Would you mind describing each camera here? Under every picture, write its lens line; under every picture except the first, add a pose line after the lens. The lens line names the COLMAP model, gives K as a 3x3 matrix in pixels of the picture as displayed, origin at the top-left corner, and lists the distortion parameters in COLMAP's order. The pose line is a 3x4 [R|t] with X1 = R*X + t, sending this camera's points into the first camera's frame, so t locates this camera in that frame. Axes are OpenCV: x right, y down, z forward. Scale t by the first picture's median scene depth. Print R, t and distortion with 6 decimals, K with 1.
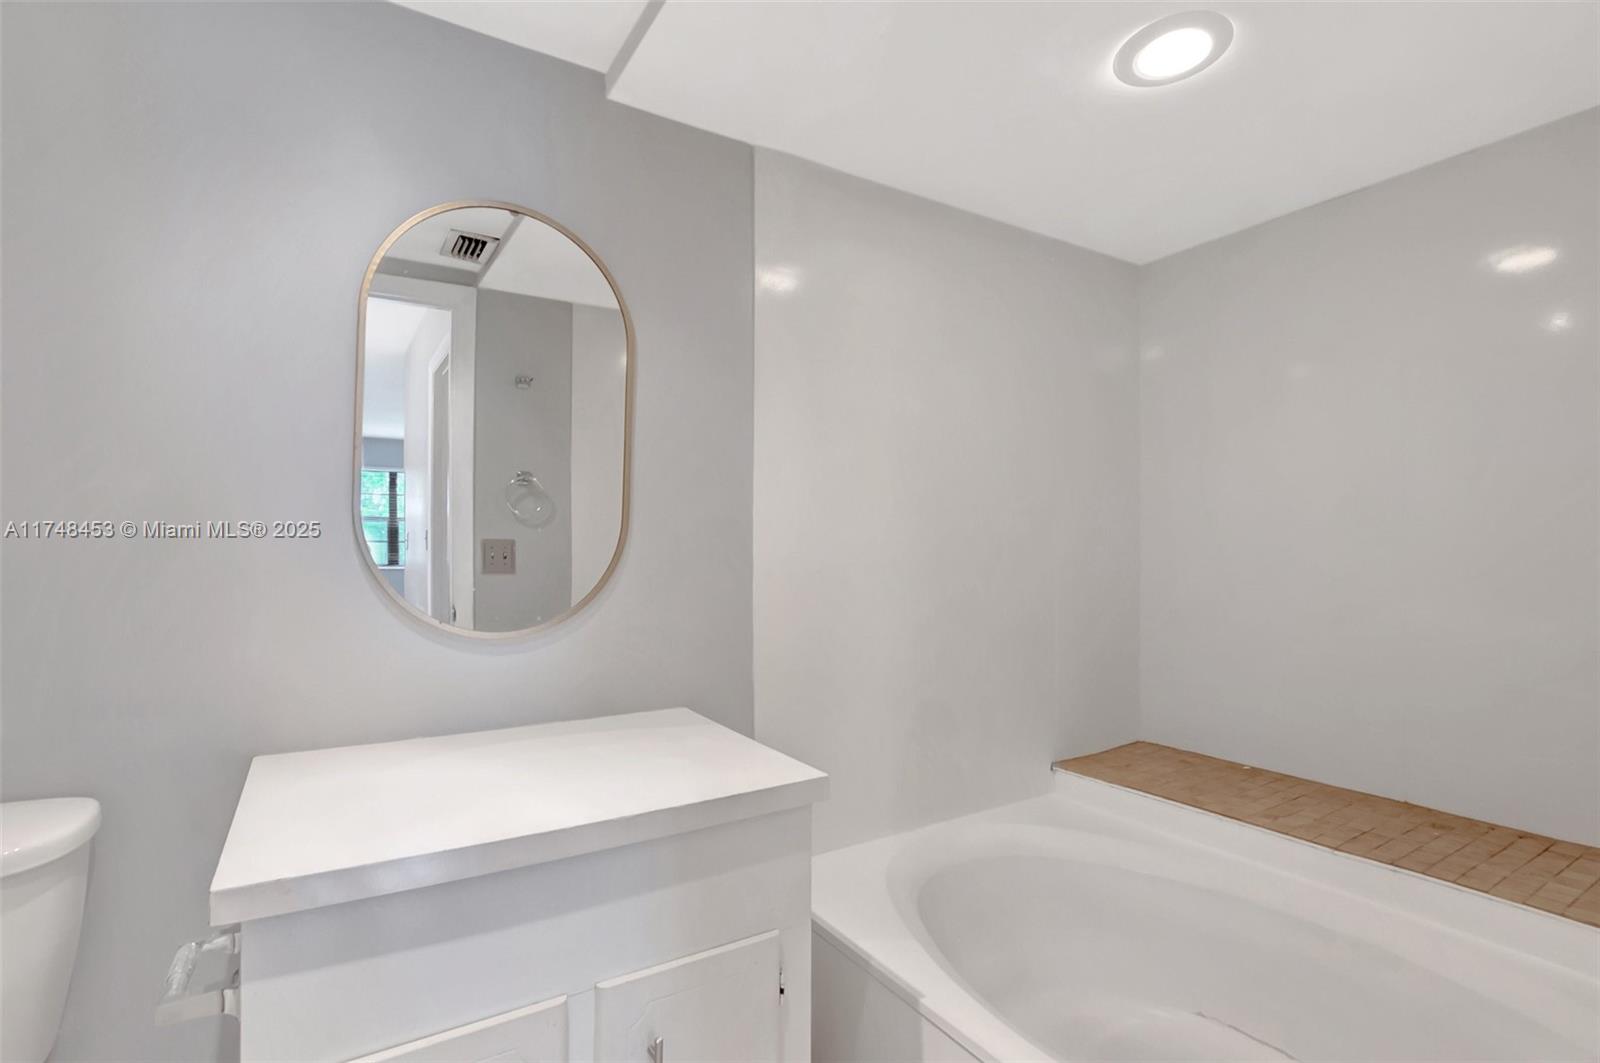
lens RADIAL K [[733.9, 0, 799.3], [0, 733.9, 532.5], [0, 0, 1]] dist [-0.001741, 0.000738]
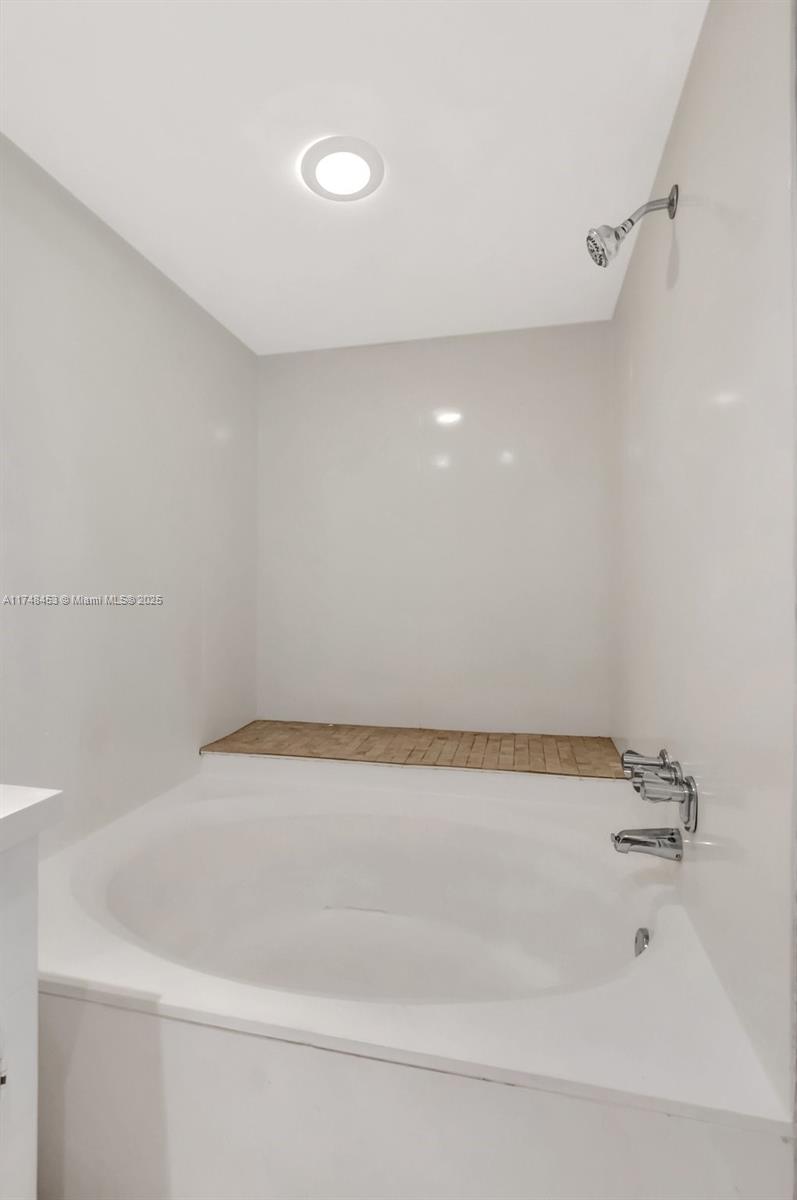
lens RADIAL K [[550.4, 0, 397.3], [0, 550.4, 604.4], [0, 0, 1]] dist [-0.001741, 0.000738]
pose [[0.721547, -0.025169, 0.691908, -0.066157], [-0.012492, 0.998703, 0.049357, 0.028587], [-0.692253, -0.044257, 0.720296, 0.151061]]
